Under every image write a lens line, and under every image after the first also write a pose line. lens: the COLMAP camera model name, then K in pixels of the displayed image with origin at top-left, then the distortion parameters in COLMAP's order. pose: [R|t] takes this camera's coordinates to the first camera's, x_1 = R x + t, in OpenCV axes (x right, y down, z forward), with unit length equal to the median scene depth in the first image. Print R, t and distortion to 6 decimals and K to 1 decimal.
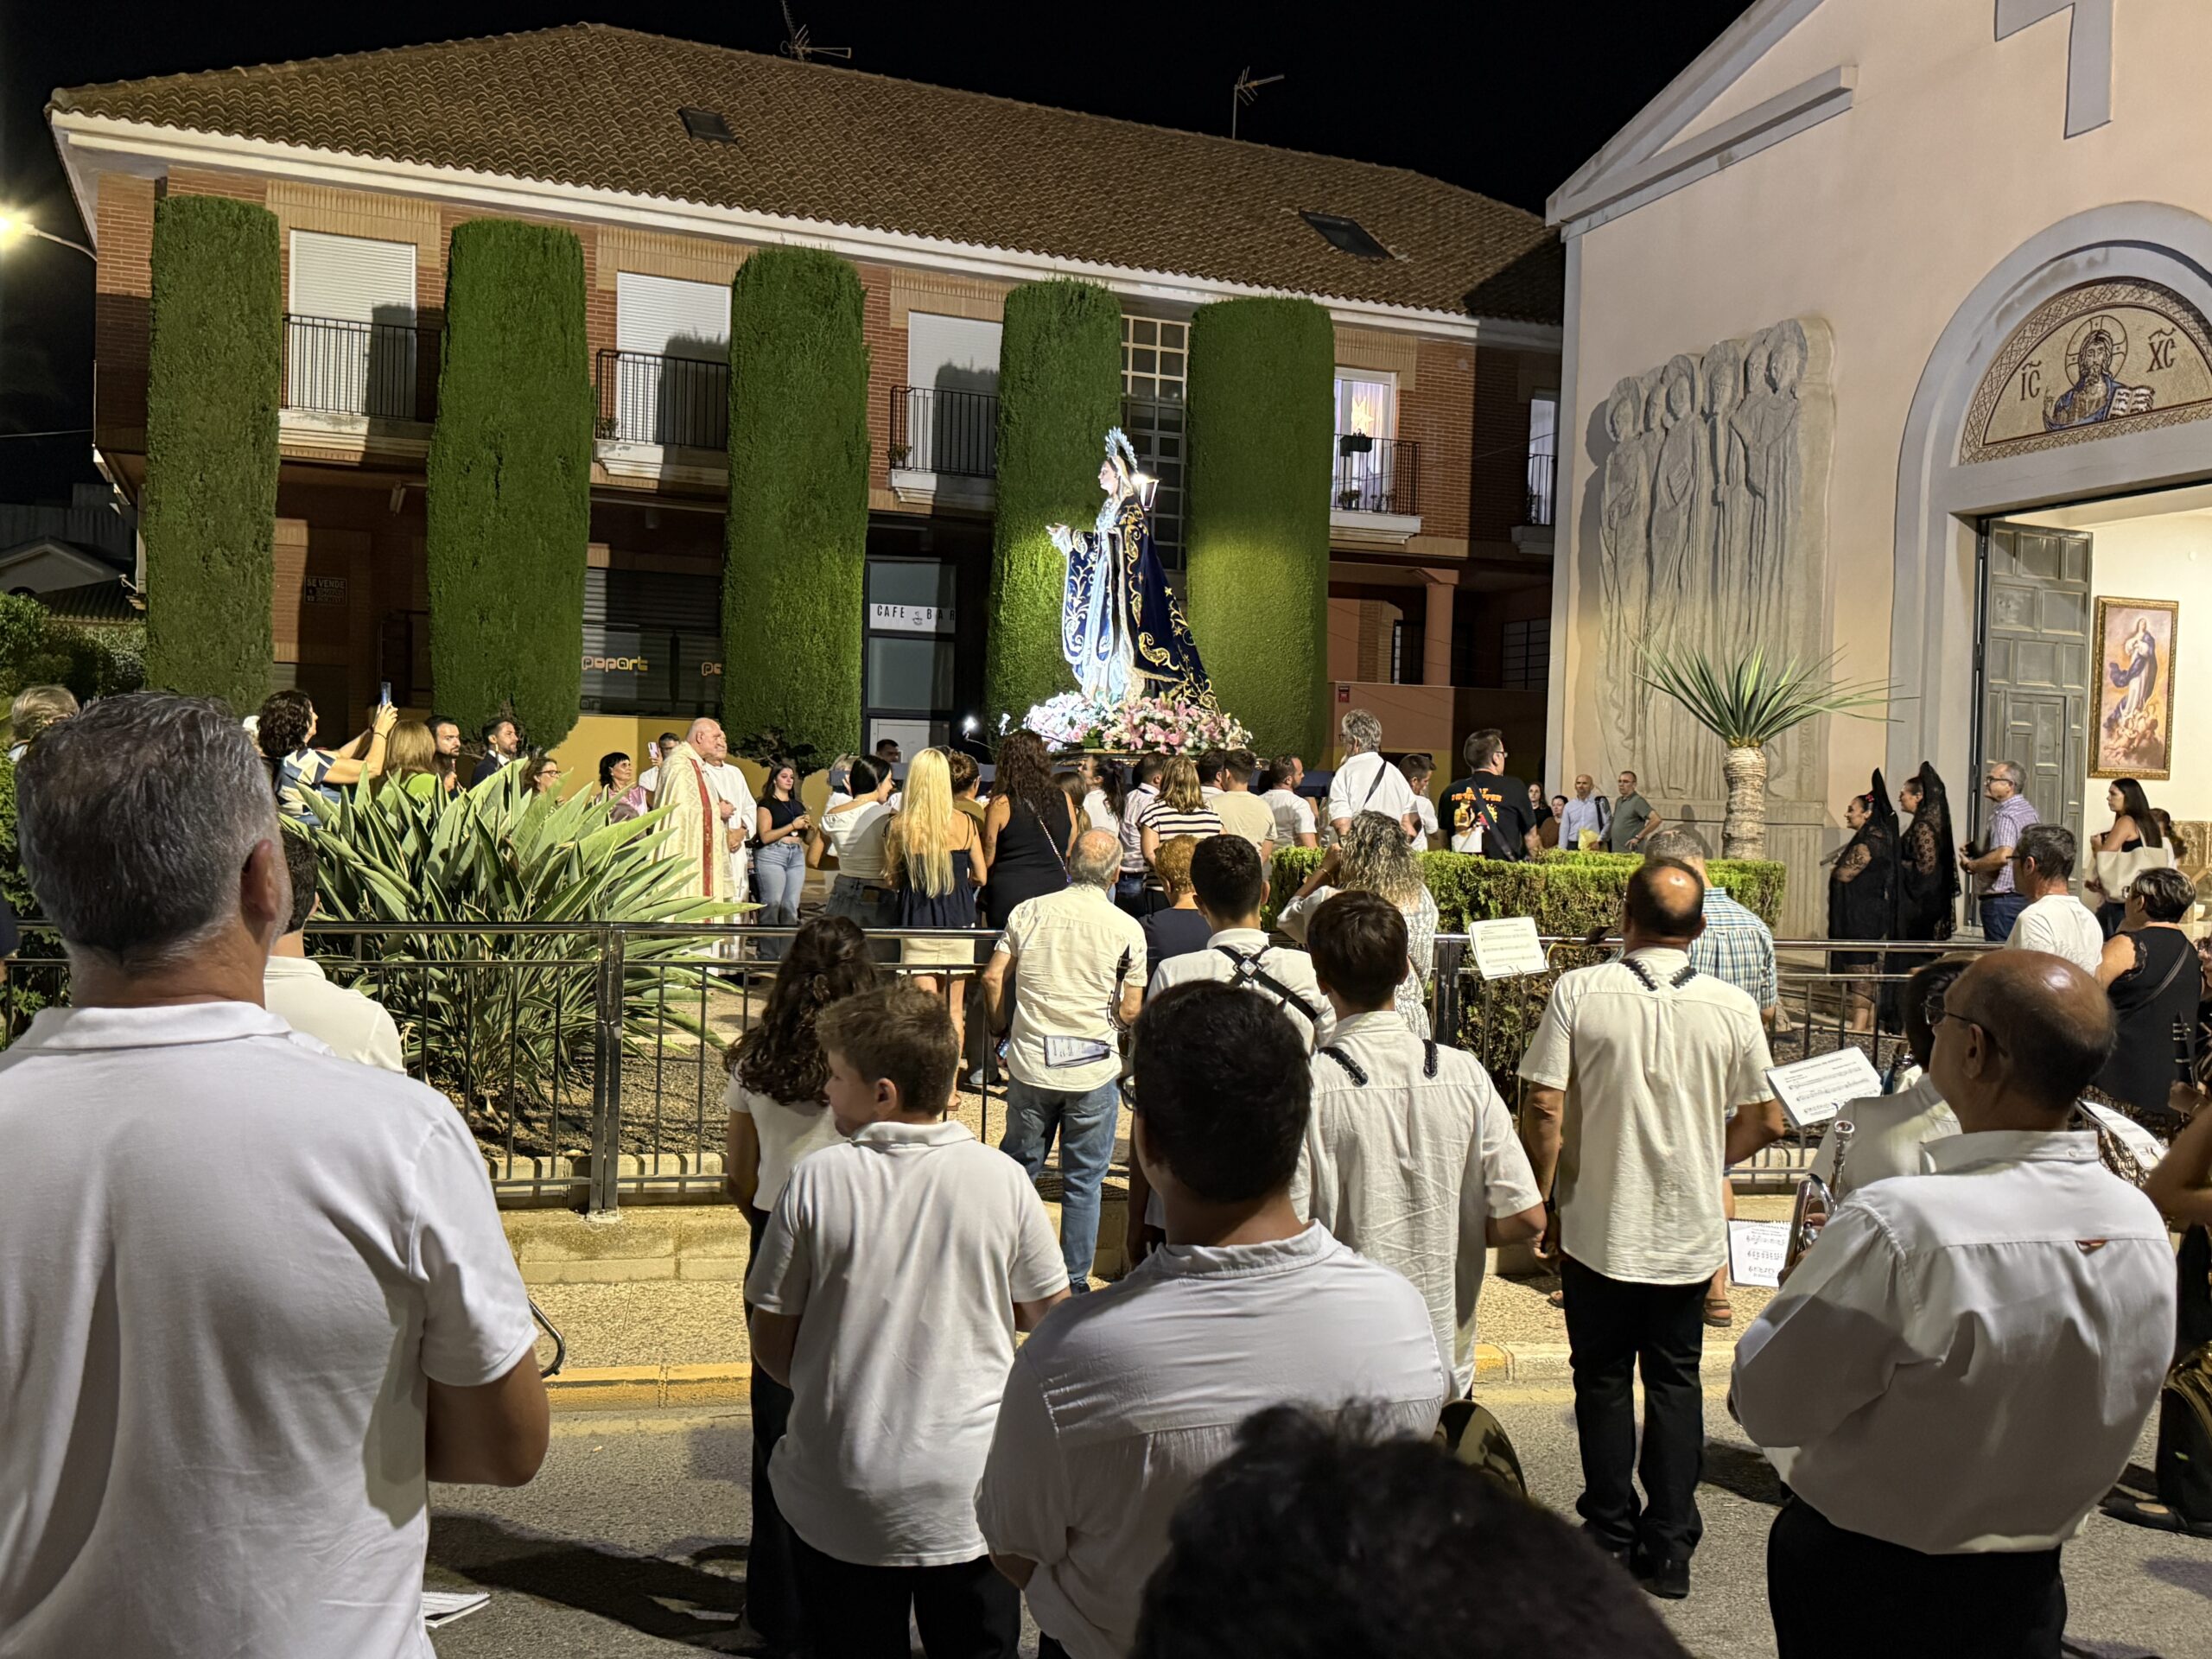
lens RADIAL K [[1894.1, 0, 1106.0], [0, 1894.1, 829.5], [0, 0, 1]] dist [0.093598, -0.122762]
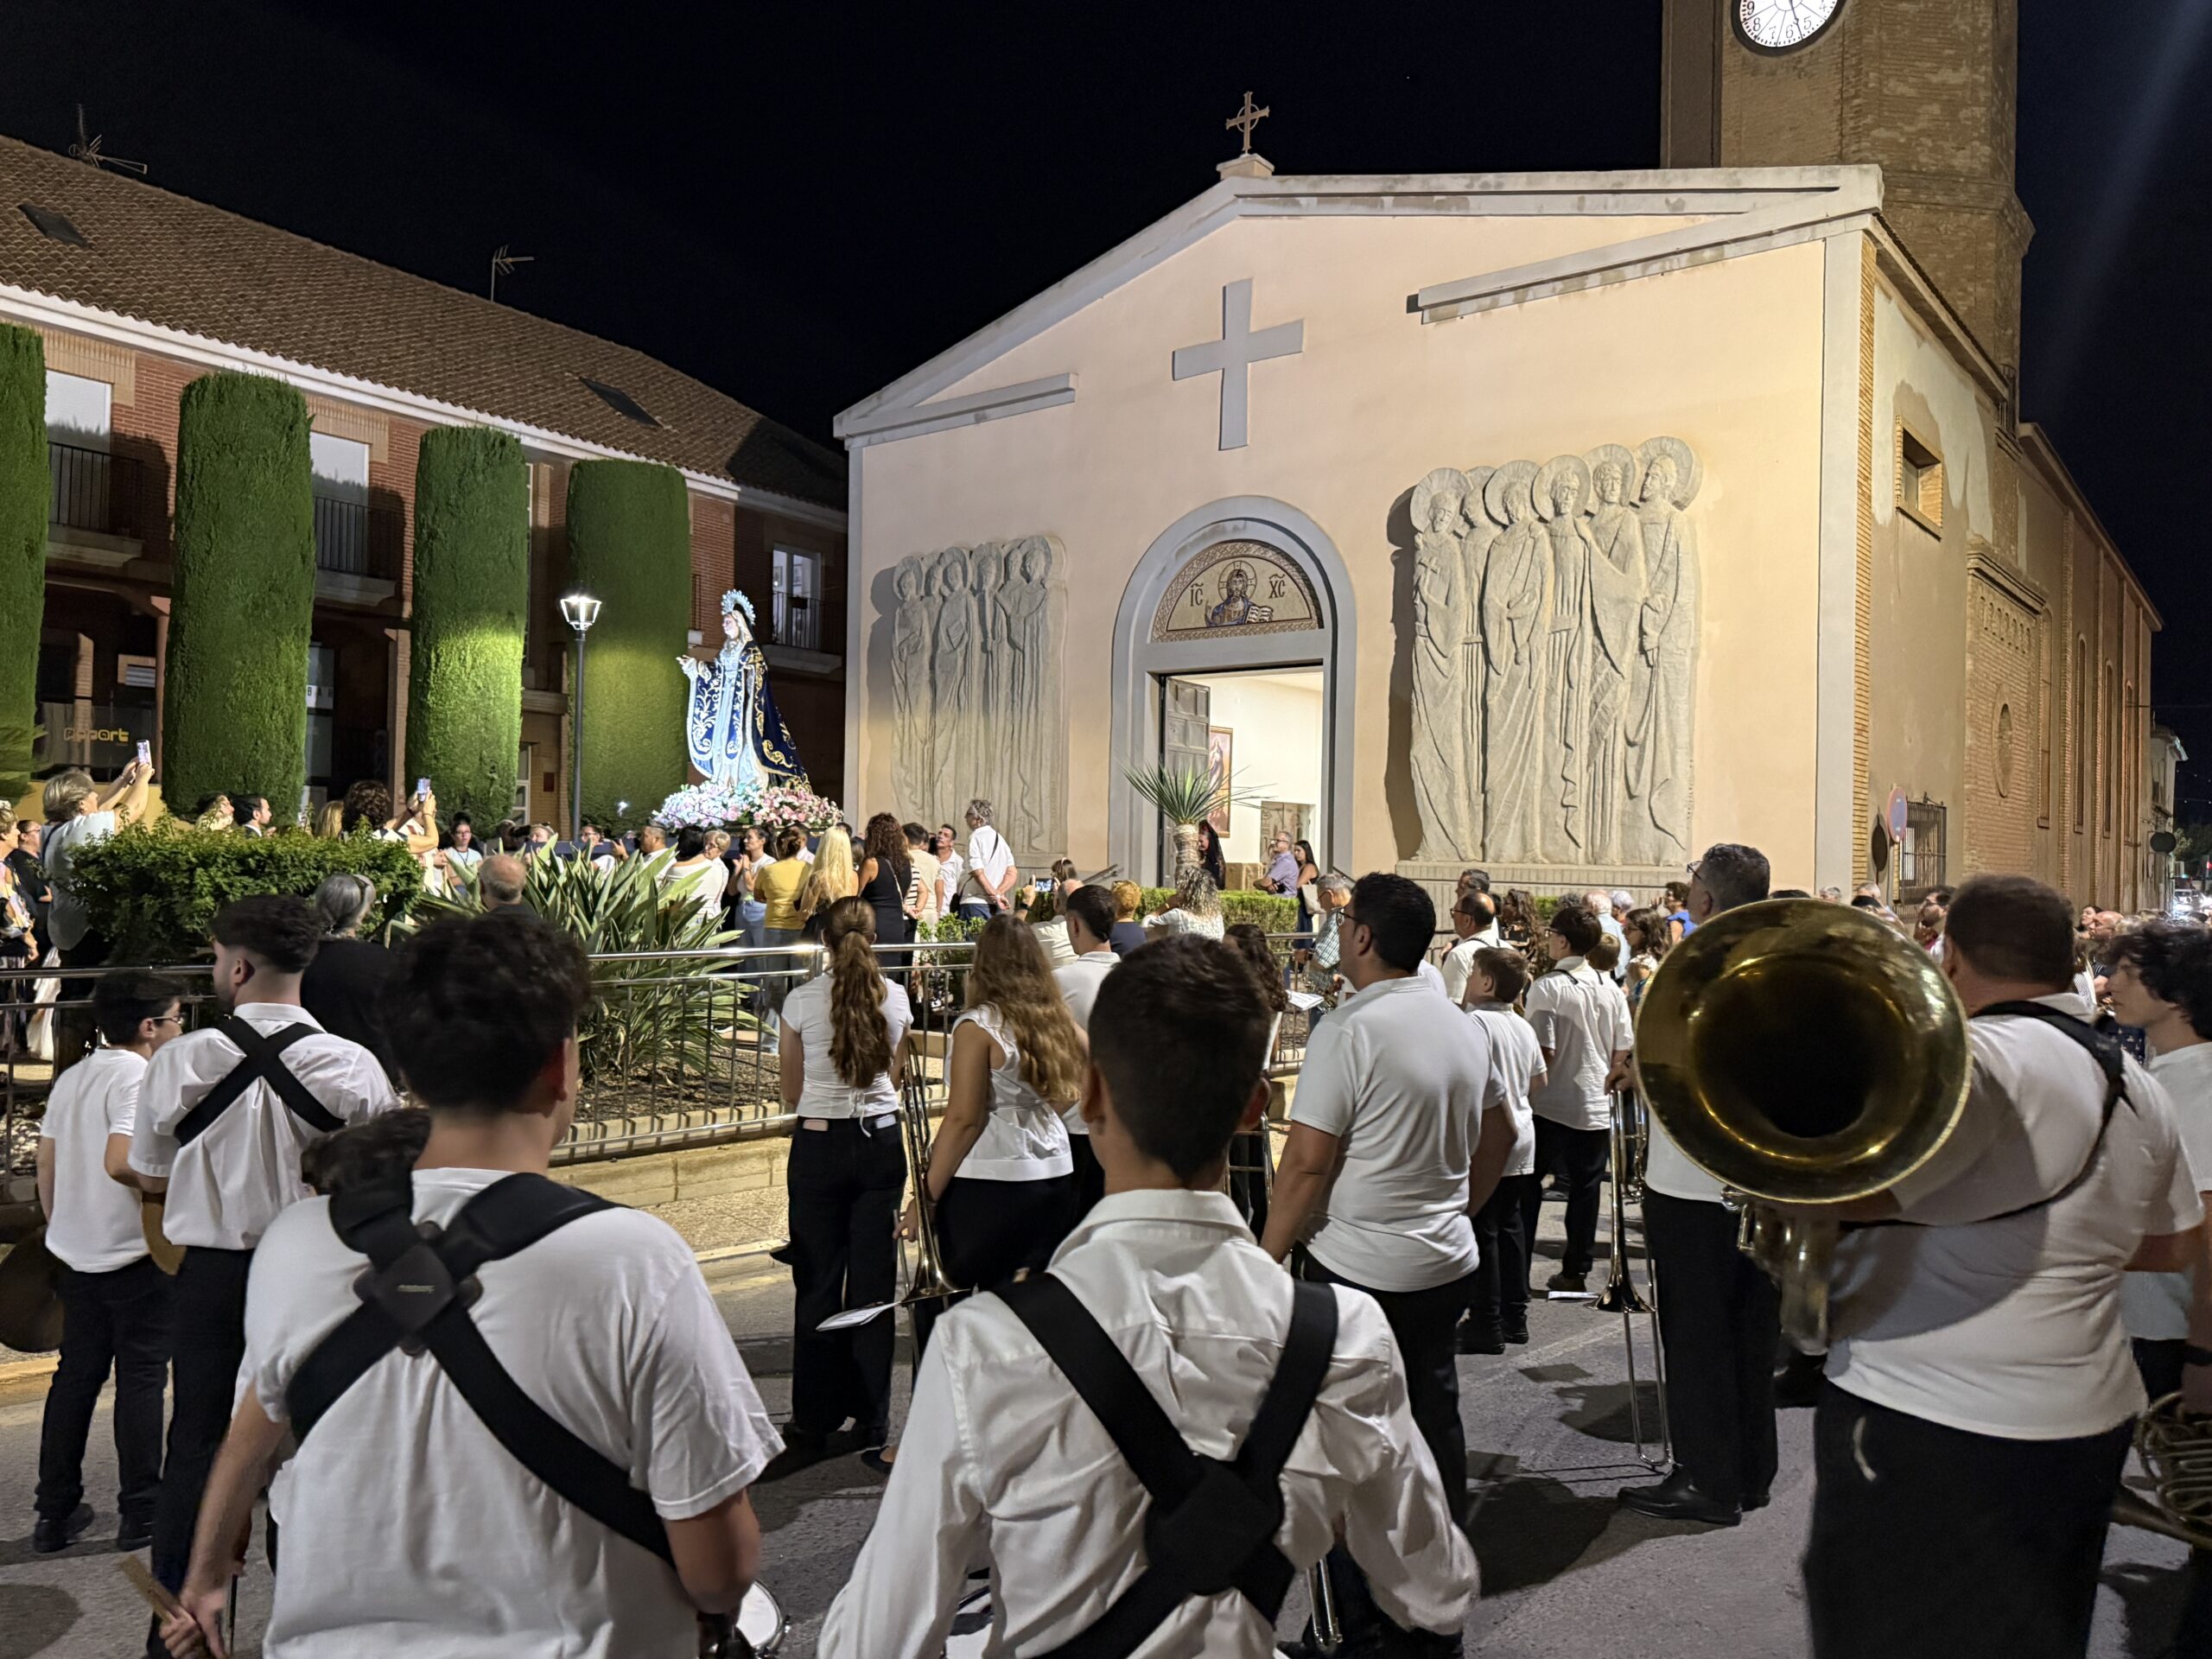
lens RADIAL K [[1571.6, 0, 1046.0], [0, 1571.6, 833.0], [0, 0, 1]] dist [0.103837, -0.110913]
pose [[0.865201, -0.000431, 0.501424, -0.253496], [0.011081, 0.999772, -0.018260, -0.007908], [-0.501302, 0.021354, 0.865009, -0.070119]]
